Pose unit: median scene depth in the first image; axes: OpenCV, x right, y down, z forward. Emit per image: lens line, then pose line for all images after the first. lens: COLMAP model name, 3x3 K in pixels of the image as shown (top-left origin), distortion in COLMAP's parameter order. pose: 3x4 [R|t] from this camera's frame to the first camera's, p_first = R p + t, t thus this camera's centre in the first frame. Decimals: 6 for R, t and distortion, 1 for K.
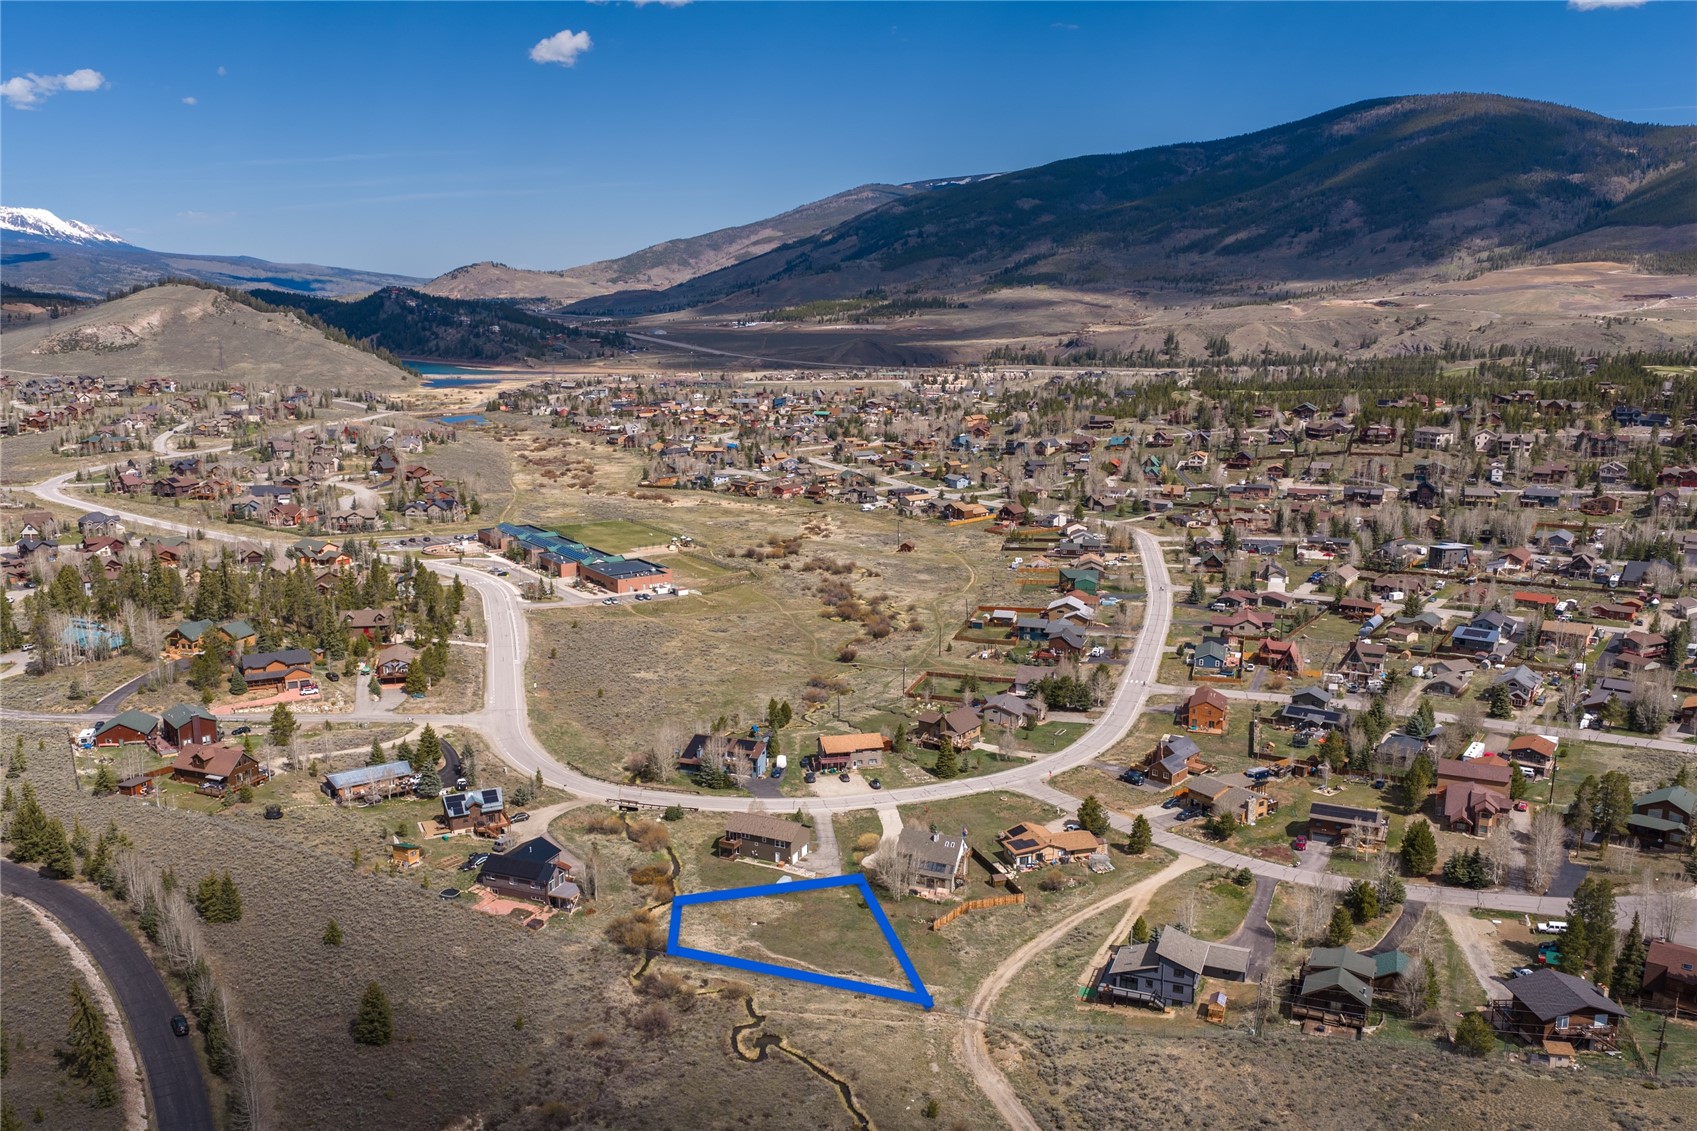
lens RADIAL K [[1398.2, 0, 843.4], [0, 1398.2, 583.3], [0, 0, 1]] dist [0.028164, -0.051024]
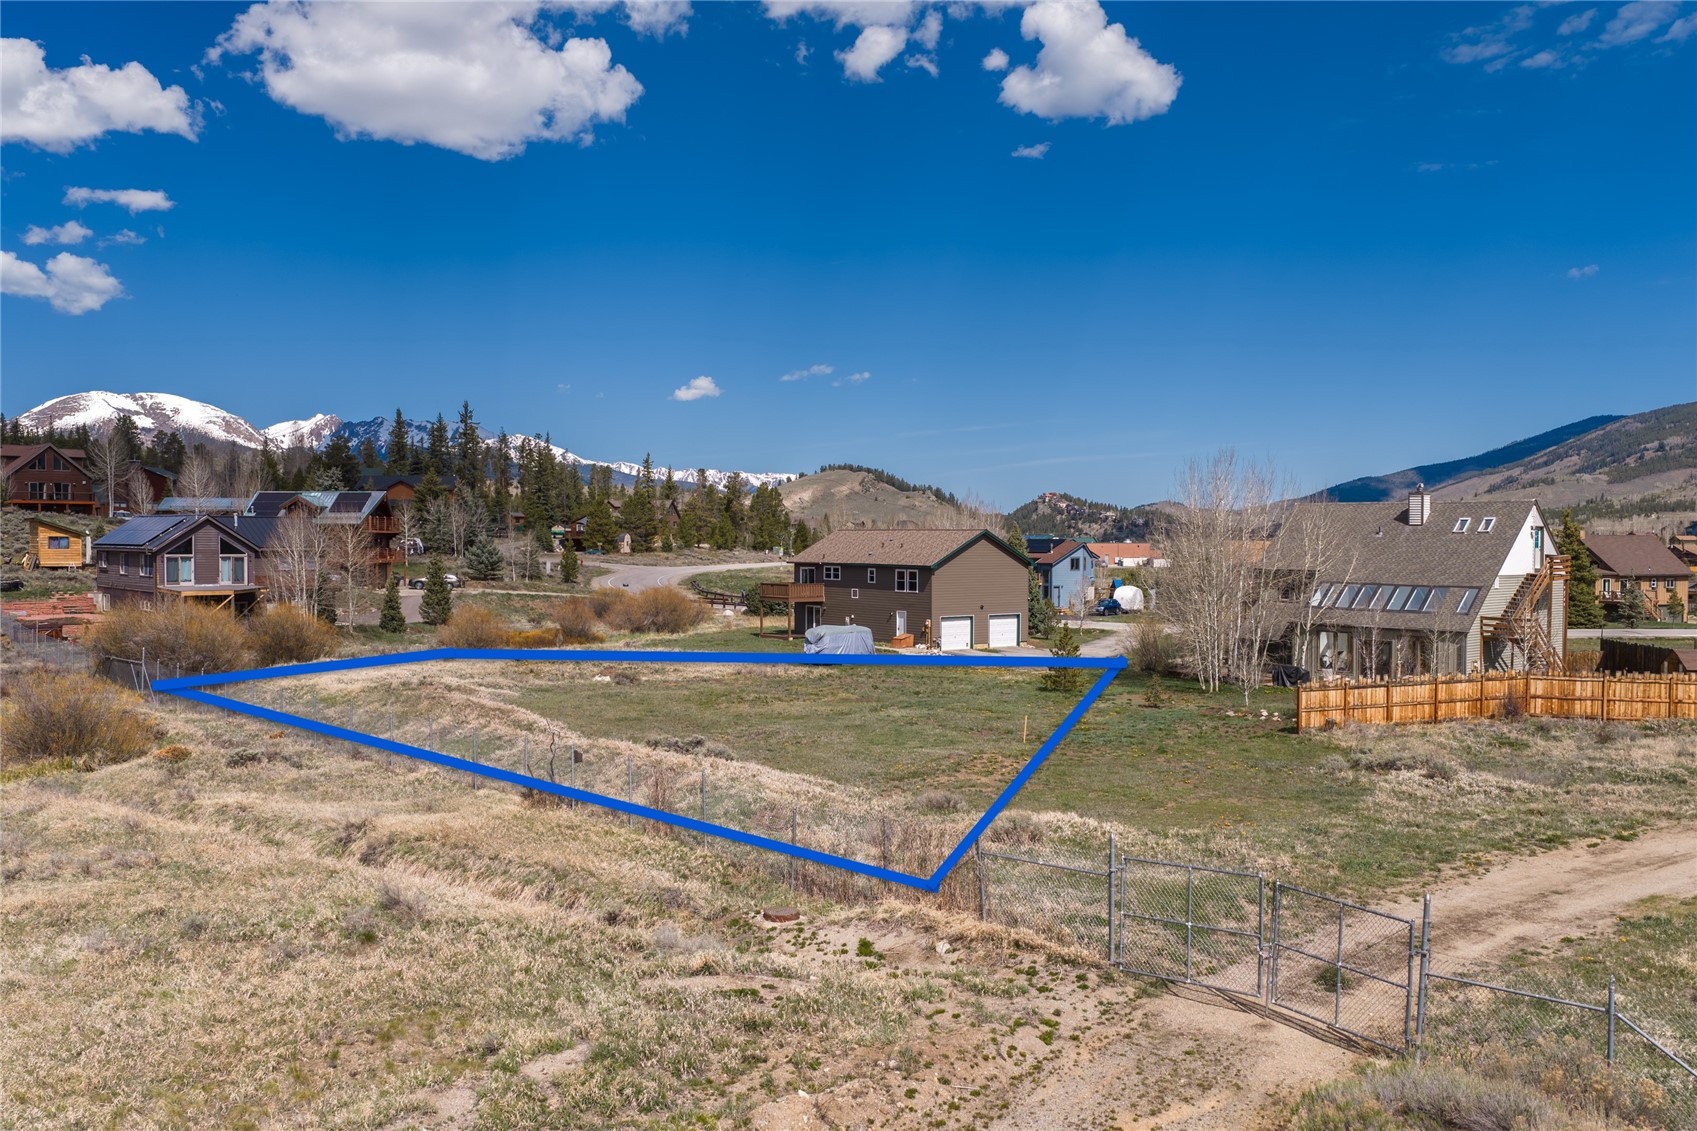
lens RADIAL K [[1401.8, 0, 843.0], [0, 1401.8, 586.0], [0, 0, 1]] dist [0.024556, -0.045592]
pose [[0.888949, 0.016725, -0.457700, 0.095913], [-0.097609, 0.983293, -0.153646, 0.260246], [0.447484, 0.181259, 0.875730, 0.781719]]
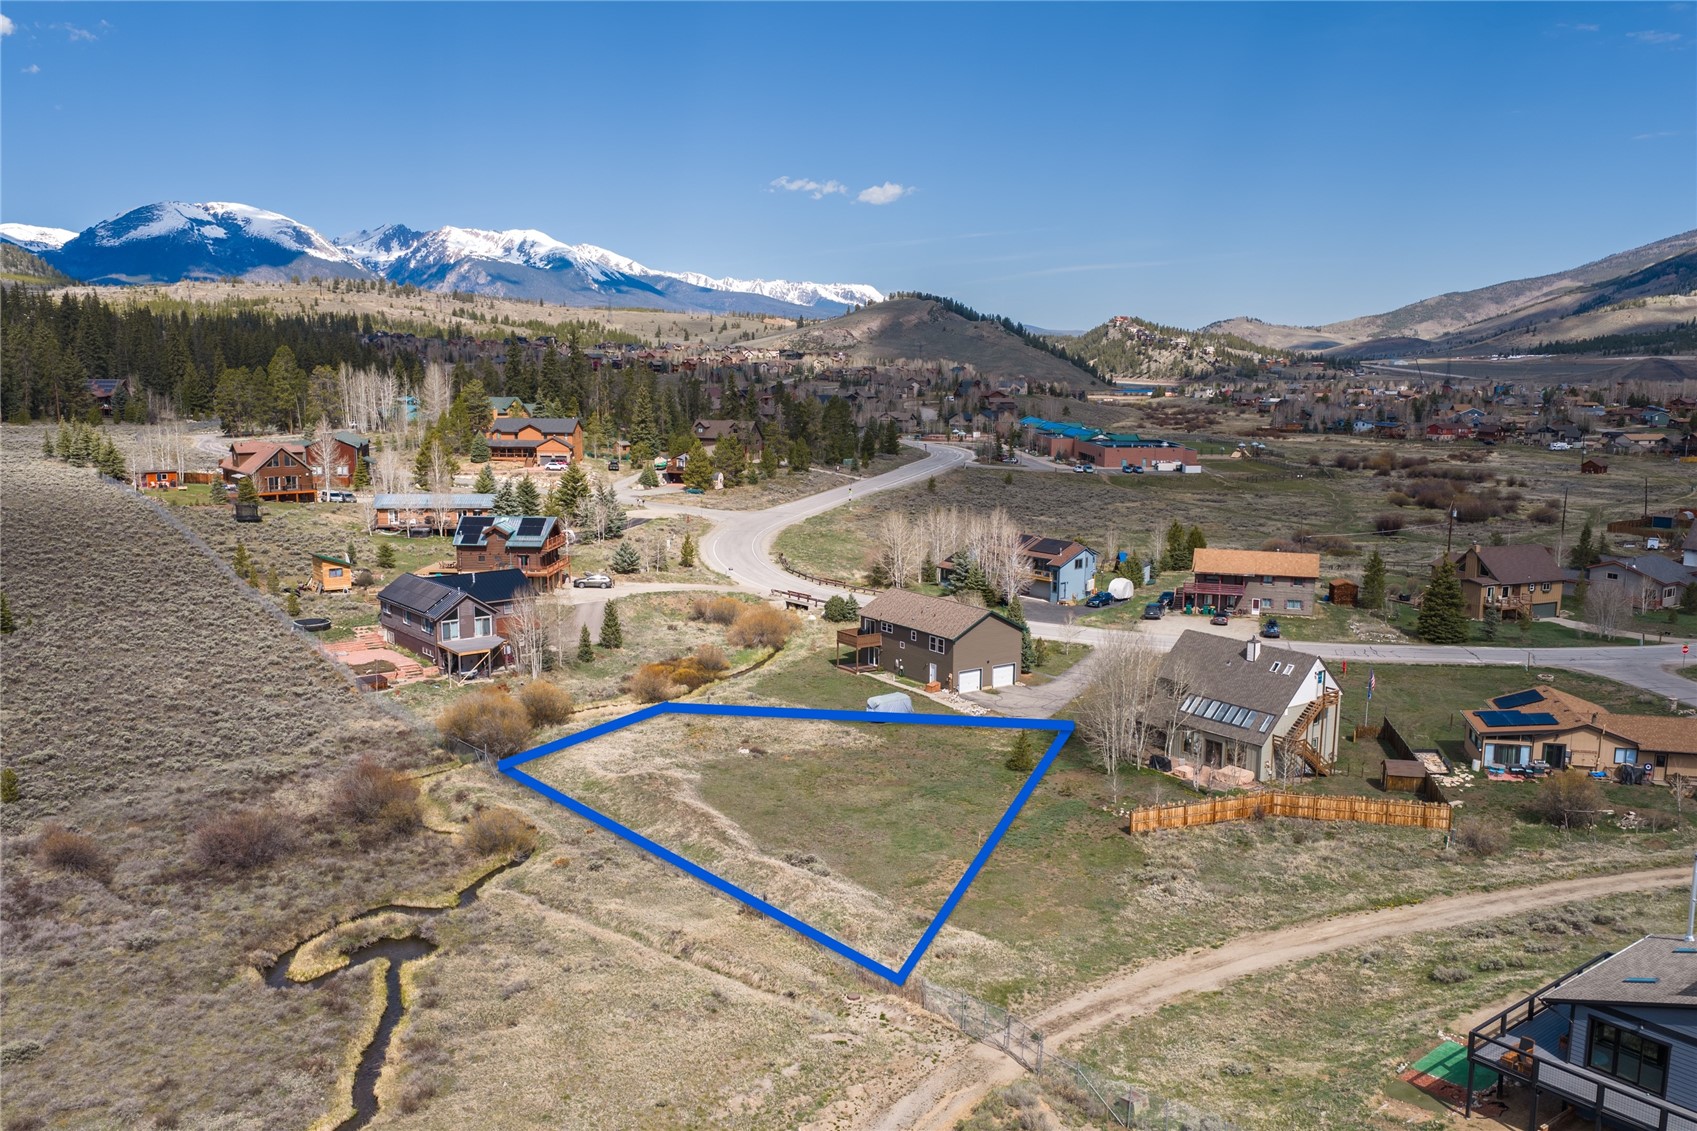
lens RADIAL K [[1398.2, 0, 843.4], [0, 1398.2, 583.3], [0, 0, 1]] dist [0.028164, -0.051024]
pose [[0.865758, 0.086956, -0.492851, 0.171340], [-0.110541, 0.993693, -0.018858, 0.194902], [0.488102, 0.070806, 0.869910, 0.629753]]
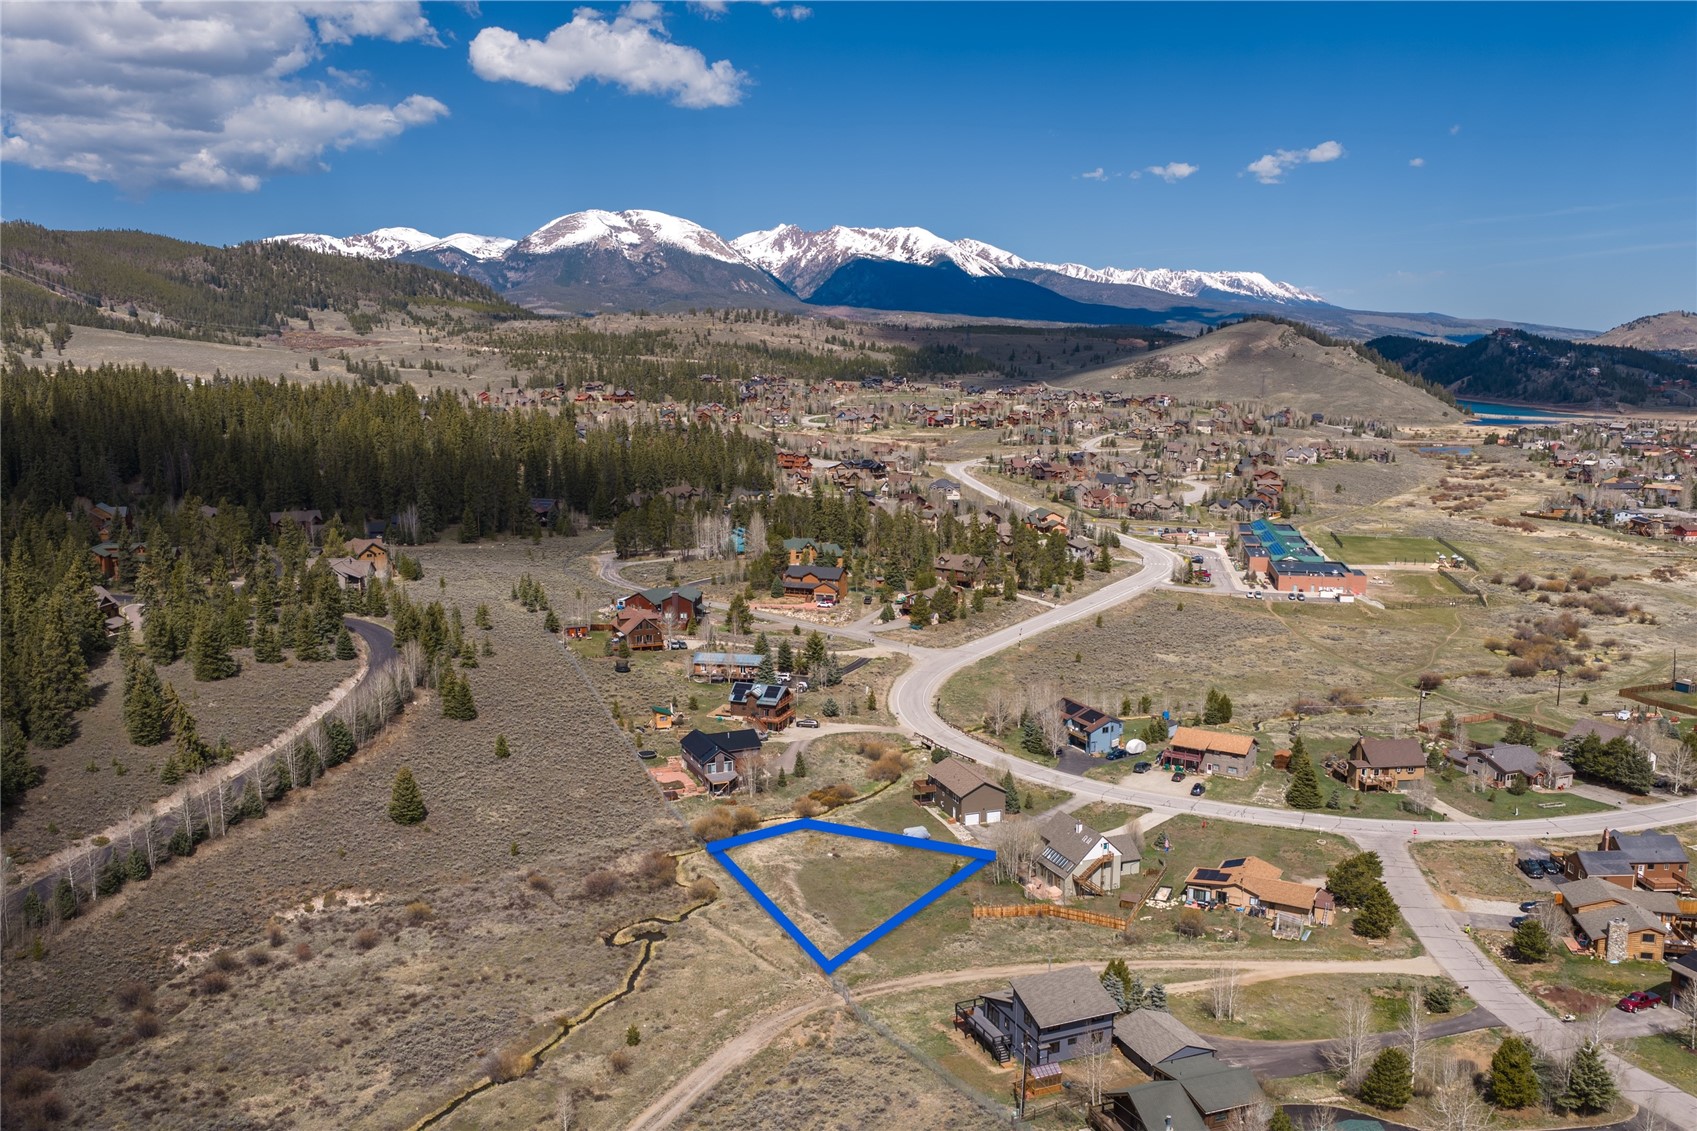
lens RADIAL K [[1398.2, 0, 843.4], [0, 1398.2, 583.3], [0, 0, 1]] dist [0.028164, -0.051024]
pose [[0.704686, 0.124345, -0.698538, 0.543594], [-0.151710, 0.988161, 0.022855, 0.049240], [0.693110, 0.089870, 0.715208, 0.346484]]
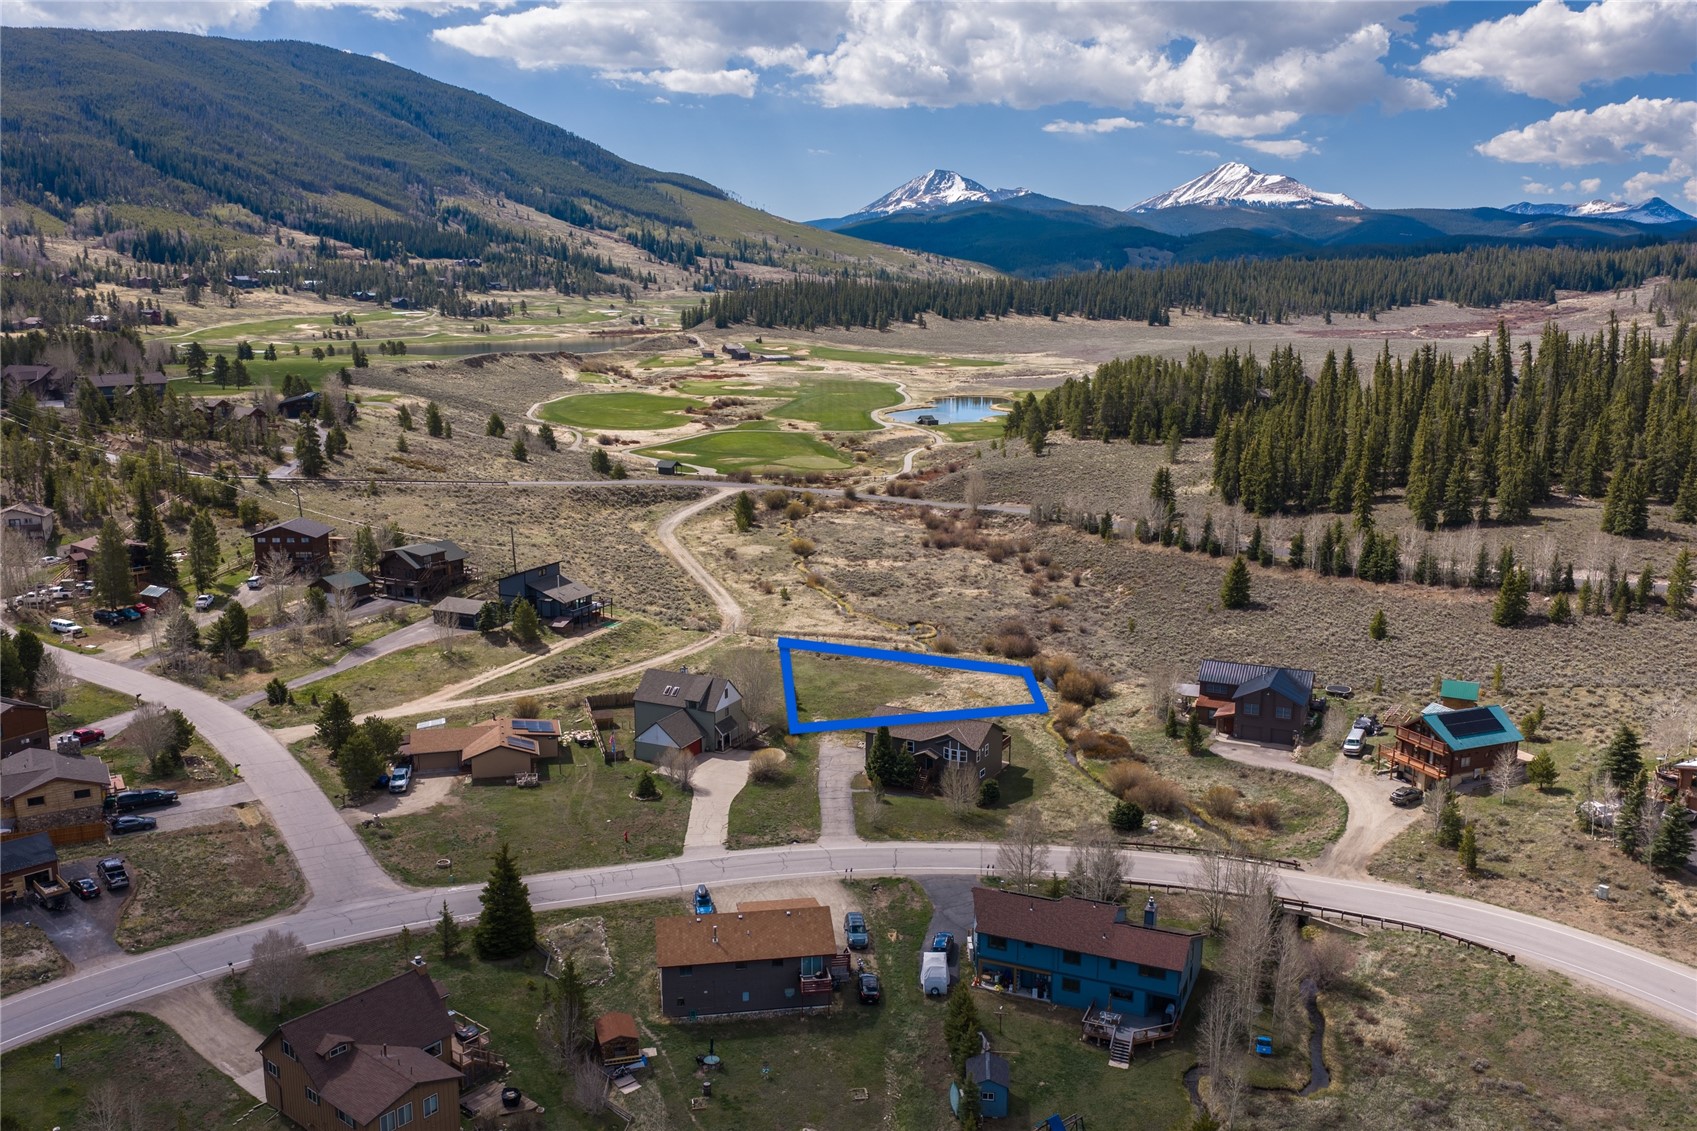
lens RADIAL K [[1398.2, 0, 843.4], [0, 1398.2, 583.3], [0, 0, 1]] dist [0.028164, -0.051024]
pose [[-0.998439, -0.018282, 0.052778, -0.050713], [0.004885, 0.912716, 0.408565, -0.148772], [-0.055641, 0.408185, -0.911202, 1.708823]]
